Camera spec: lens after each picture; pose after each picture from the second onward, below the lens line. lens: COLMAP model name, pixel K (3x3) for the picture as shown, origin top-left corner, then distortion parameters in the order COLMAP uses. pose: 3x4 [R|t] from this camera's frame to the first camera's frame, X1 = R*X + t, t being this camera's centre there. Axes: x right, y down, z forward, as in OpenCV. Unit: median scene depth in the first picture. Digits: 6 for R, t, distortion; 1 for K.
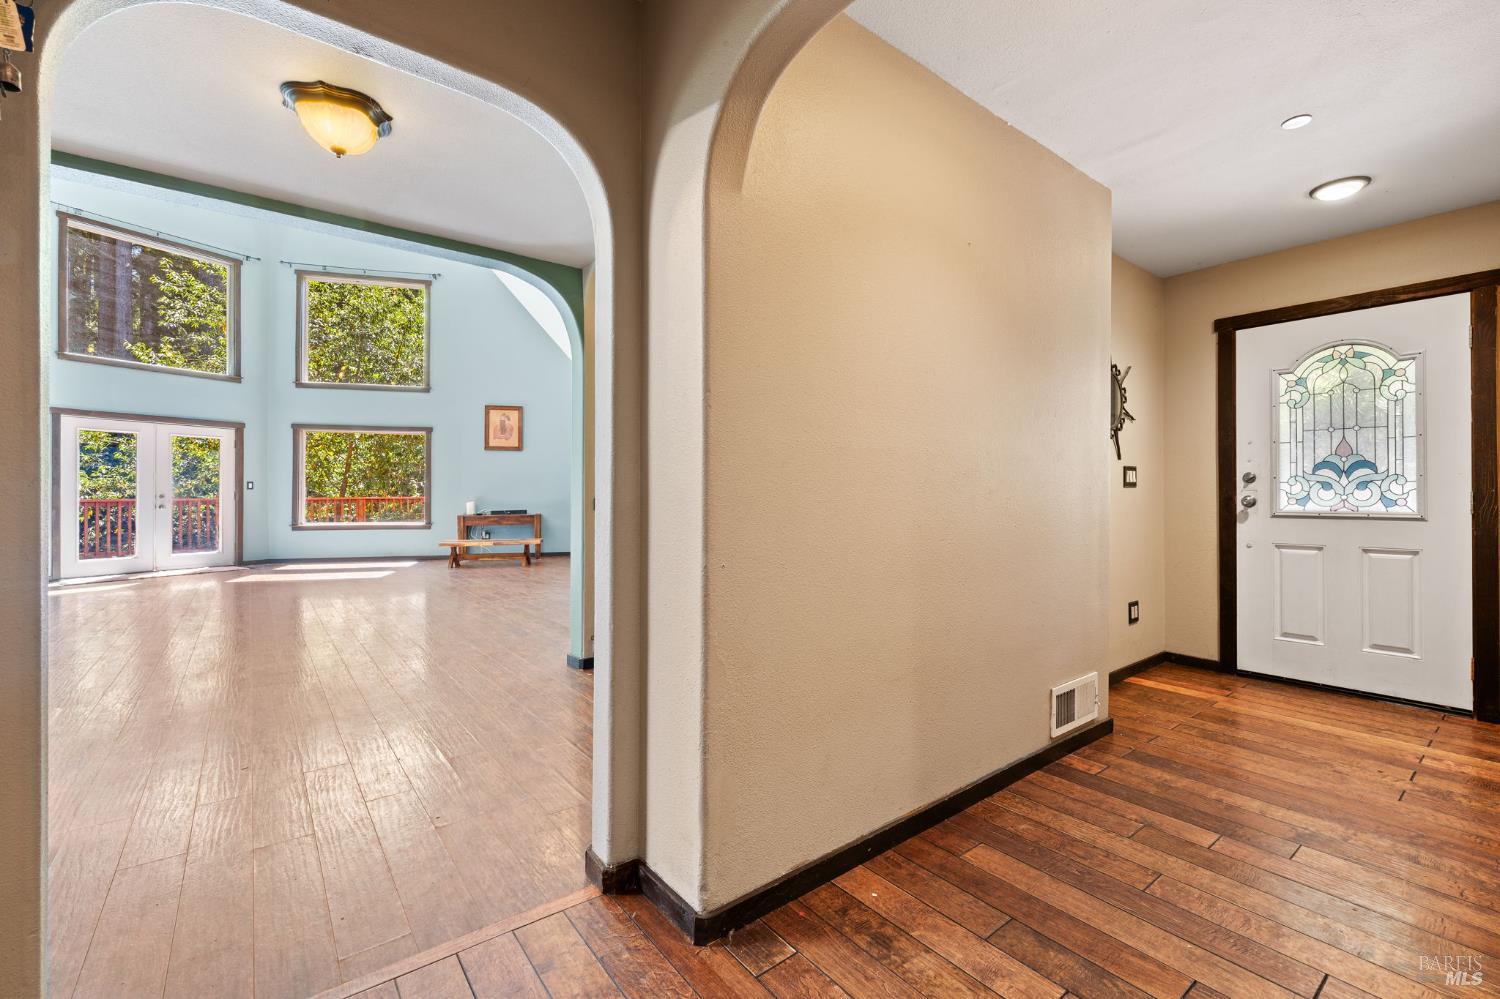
lens RADIAL K [[634.6, 0, 744.3], [0, 634.6, 491.5], [0, 0, 1]] dist [-0.000979, 0.000050]
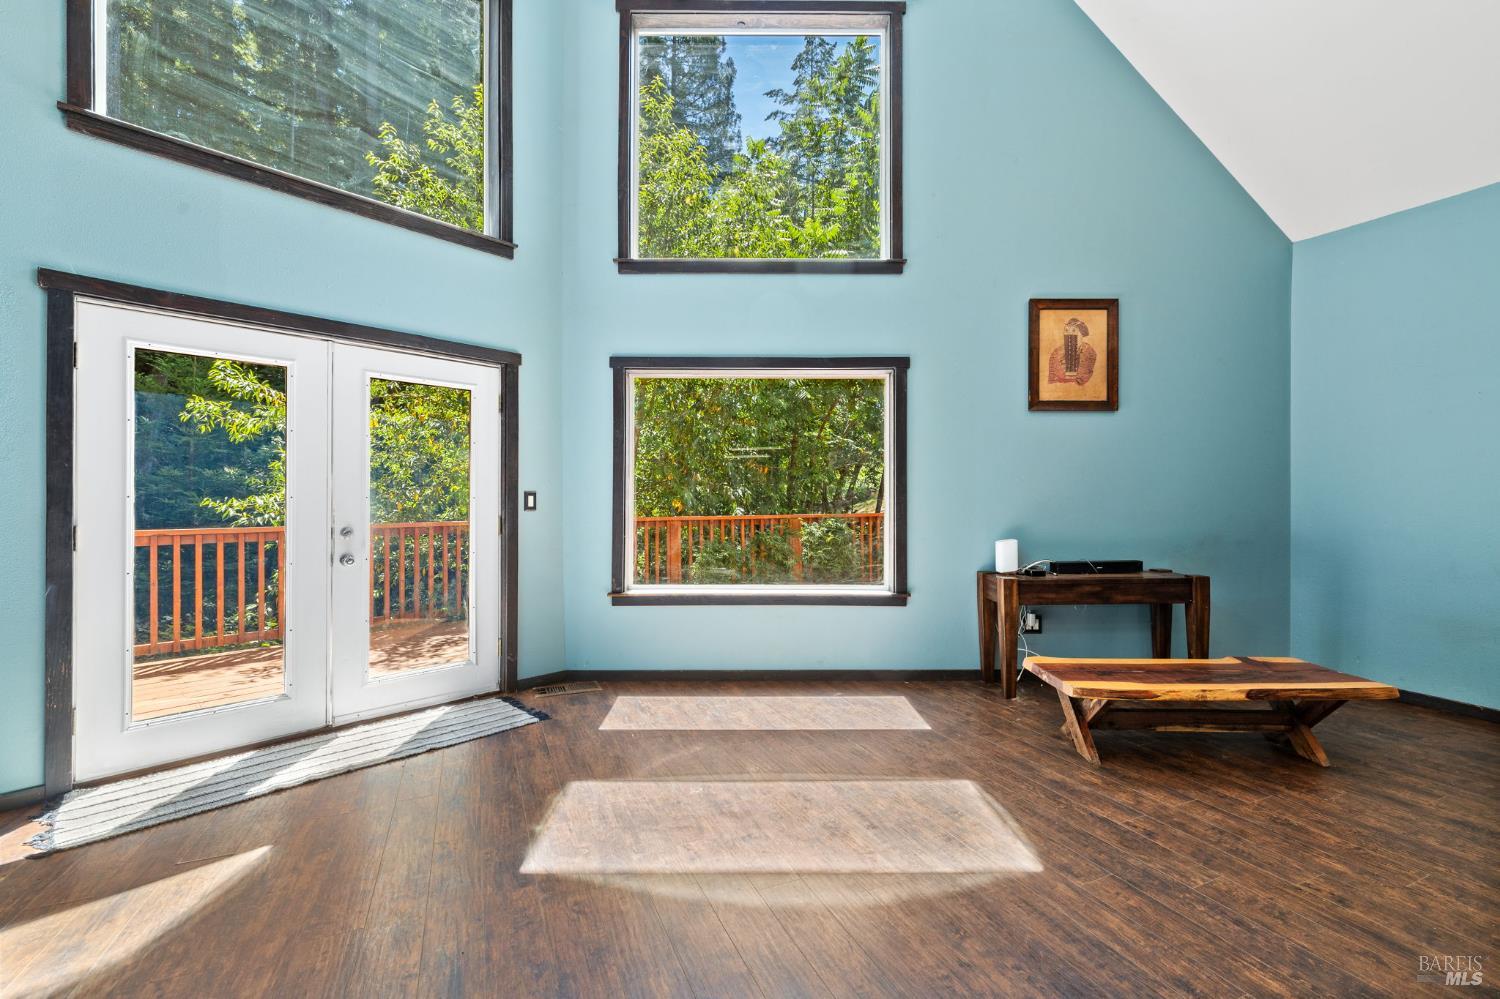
lens RADIAL K [[634.6, 0, 745.3], [0, 634.6, 493.5], [0, 0, 1]] dist [-0.000979, 0.000050]
pose [[0.967382, -0.003143, -0.253301, -0.505382], [0.001702, 0.999981, -0.005910, -0.011041], [0.253315, 0.005286, 0.967369, 0.593939]]
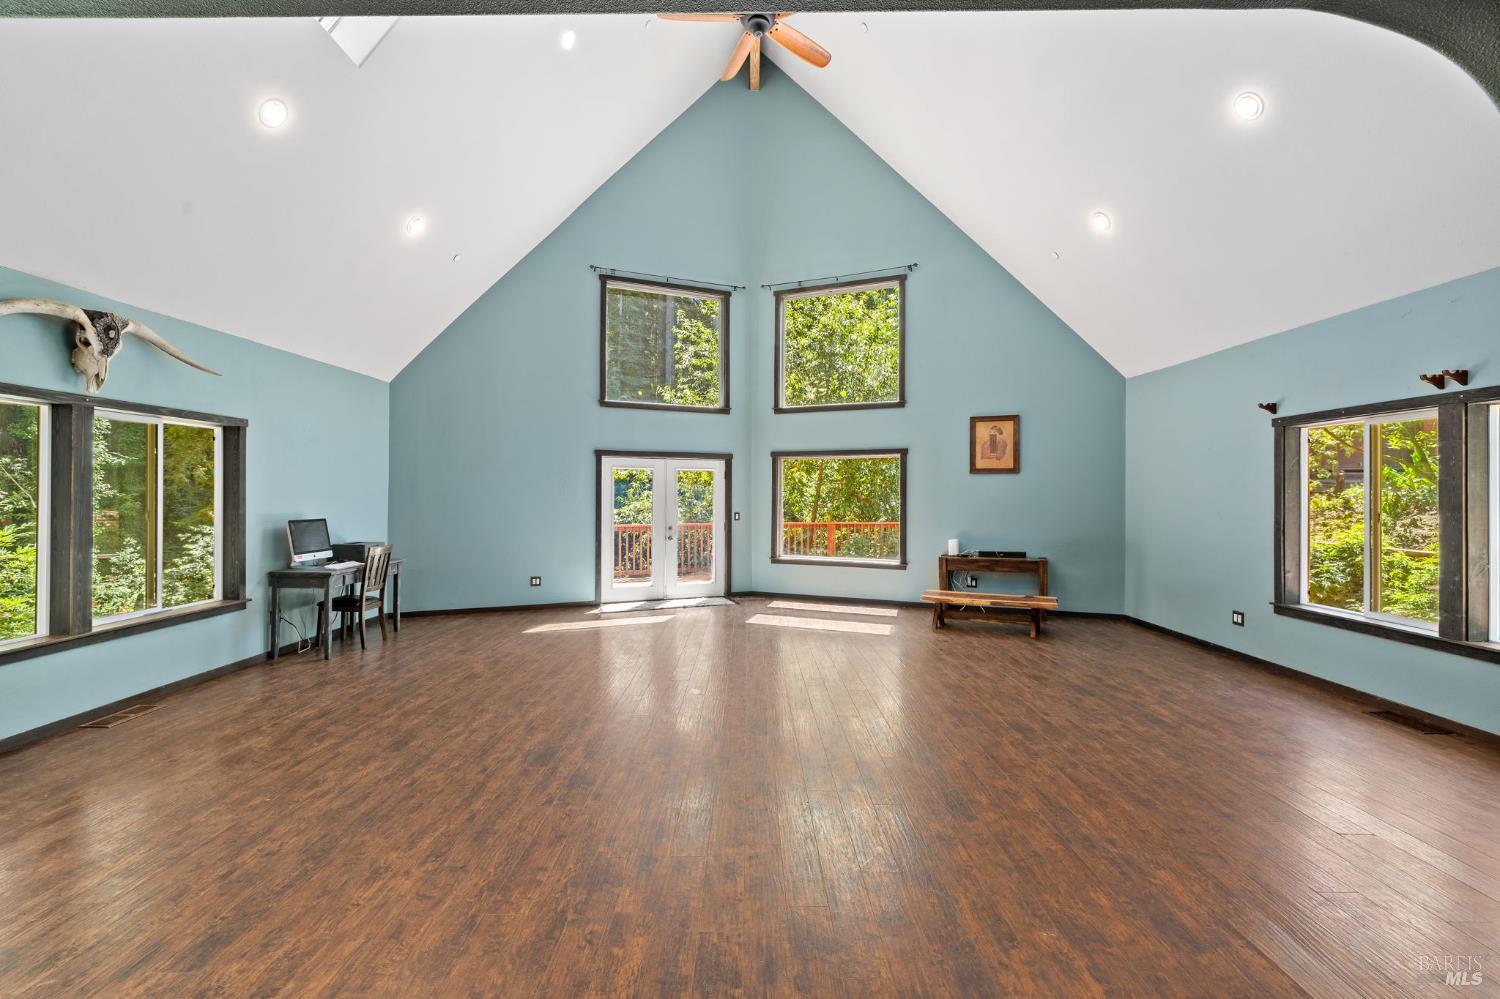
lens RADIAL K [[634.6, 0, 741.8], [0, 634.6, 492.6], [0, 0, 1]] dist [-0.000979, 0.000050]
pose [[0.782884, -0.003053, -0.622160, -0.146960], [0.000717, 0.999992, -0.004005, -0.040771], [0.622167, 0.002690, 0.782880, 0.214774]]
